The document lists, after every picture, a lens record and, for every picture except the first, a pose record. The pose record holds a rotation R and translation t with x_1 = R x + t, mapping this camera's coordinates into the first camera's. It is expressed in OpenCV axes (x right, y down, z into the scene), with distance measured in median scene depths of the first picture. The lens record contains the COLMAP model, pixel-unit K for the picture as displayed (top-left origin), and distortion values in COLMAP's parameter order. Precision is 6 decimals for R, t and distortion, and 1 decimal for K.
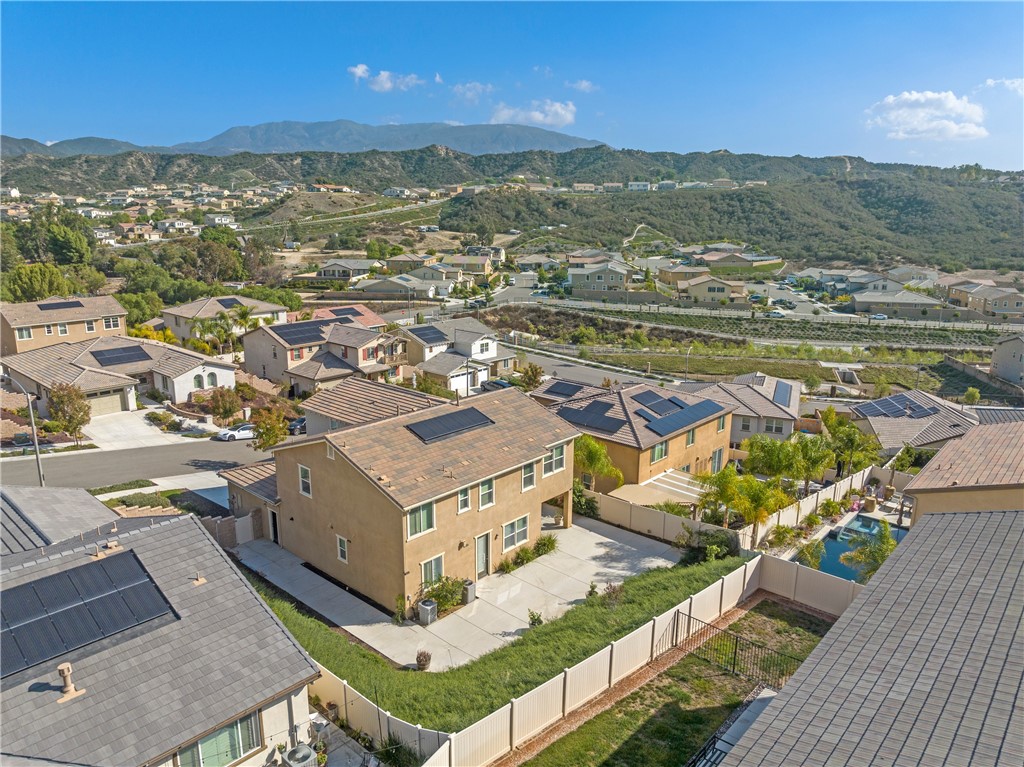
lens RADIAL K [[721.7, 0, 513.1], [0, 721.7, 380.7], [0, 0, 1]] dist [-0.036810, -0.000560]
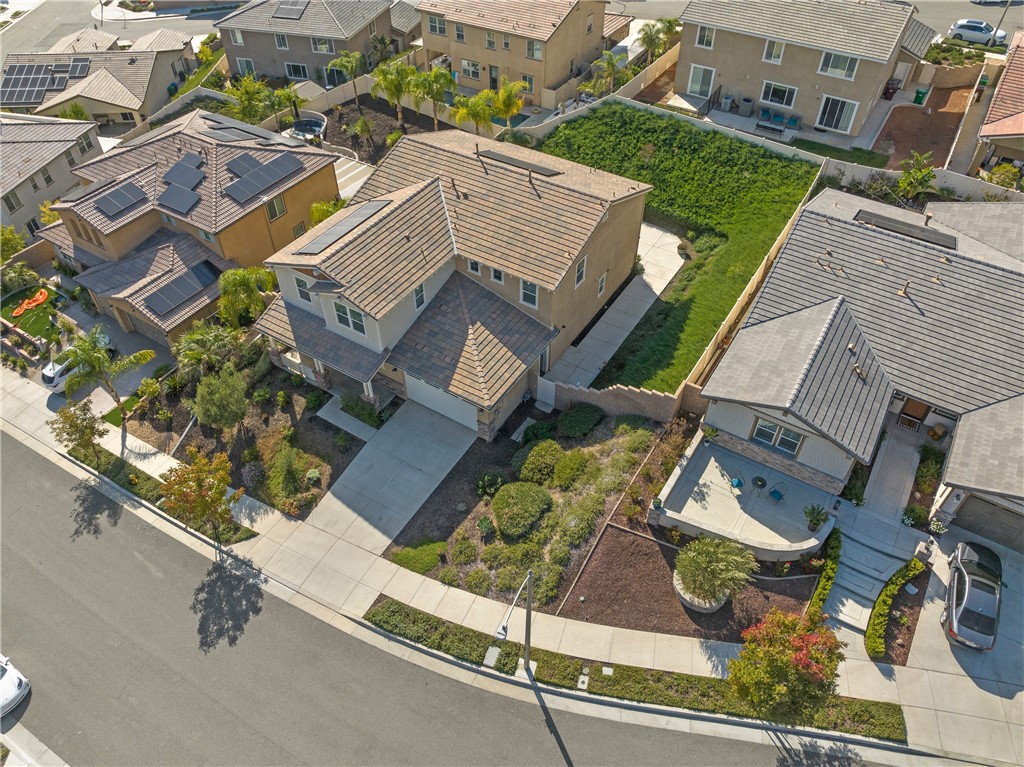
lens RADIAL K [[721.7, 0, 513.1], [0, 721.7, 380.7], [0, 0, 1]] dist [-0.036810, -0.000560]
pose [[-0.172798, -0.702065, 0.690829, -0.762378], [0.230347, 0.653125, 0.721365, -0.362634], [-0.957644, 0.283781, 0.048860, 0.765231]]
